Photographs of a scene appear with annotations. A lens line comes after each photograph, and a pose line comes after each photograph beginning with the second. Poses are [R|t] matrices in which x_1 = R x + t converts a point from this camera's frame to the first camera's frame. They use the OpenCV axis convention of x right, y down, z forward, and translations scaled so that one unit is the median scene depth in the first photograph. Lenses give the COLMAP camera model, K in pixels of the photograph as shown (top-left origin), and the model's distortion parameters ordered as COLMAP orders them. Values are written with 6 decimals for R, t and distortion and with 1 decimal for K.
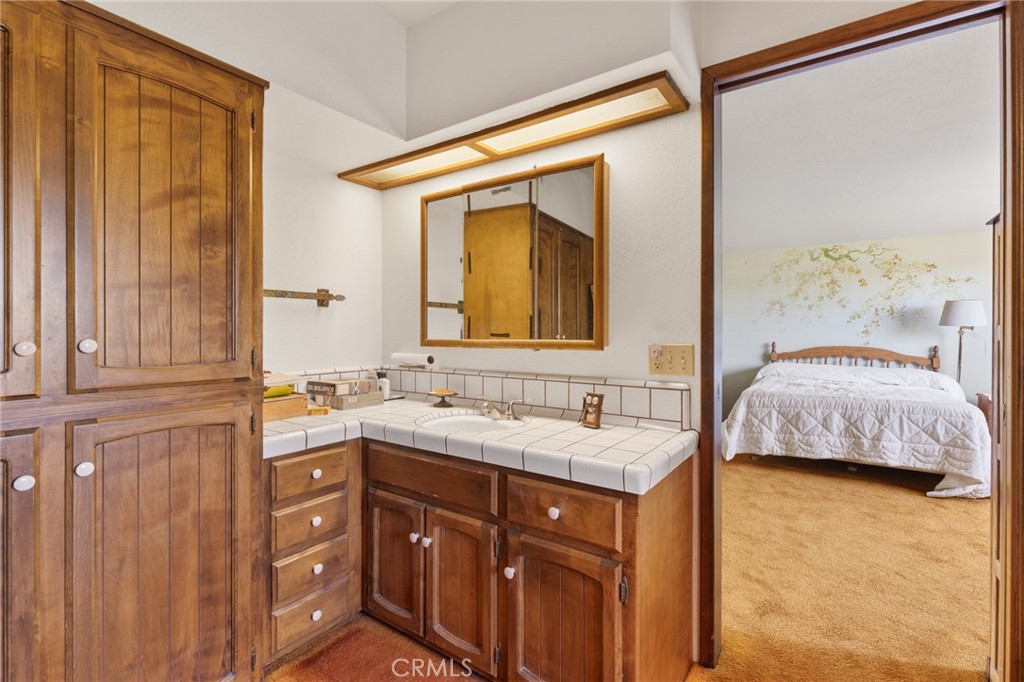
lens RADIAL K [[467.5, 0, 513.7], [0, 467.5, 329.3], [0, 0, 1]] dist [0.001550, 0.000097]
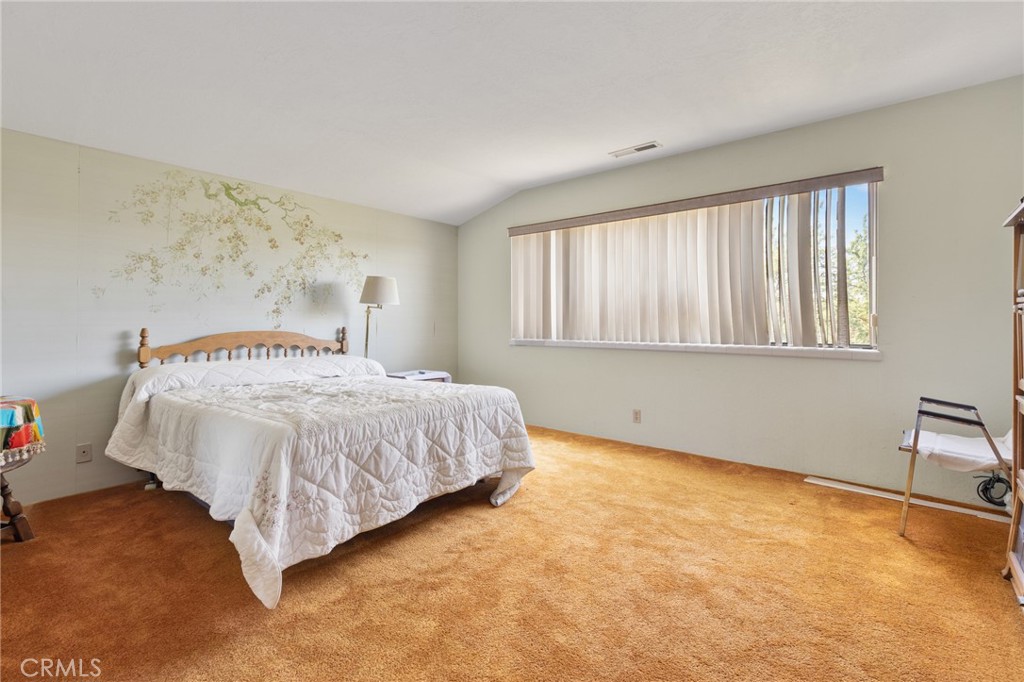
lens RADIAL K [[466.9, 0, 512.3], [0, 466.9, 314.9], [0, 0, 1]] dist [0.001433, 0.000024]
pose [[0.076975, 0.005845, 0.997016, 0.045136], [0.001851, 0.999980, -0.006005, 0.017601], [-0.997031, 0.002308, 0.076963, 0.586223]]
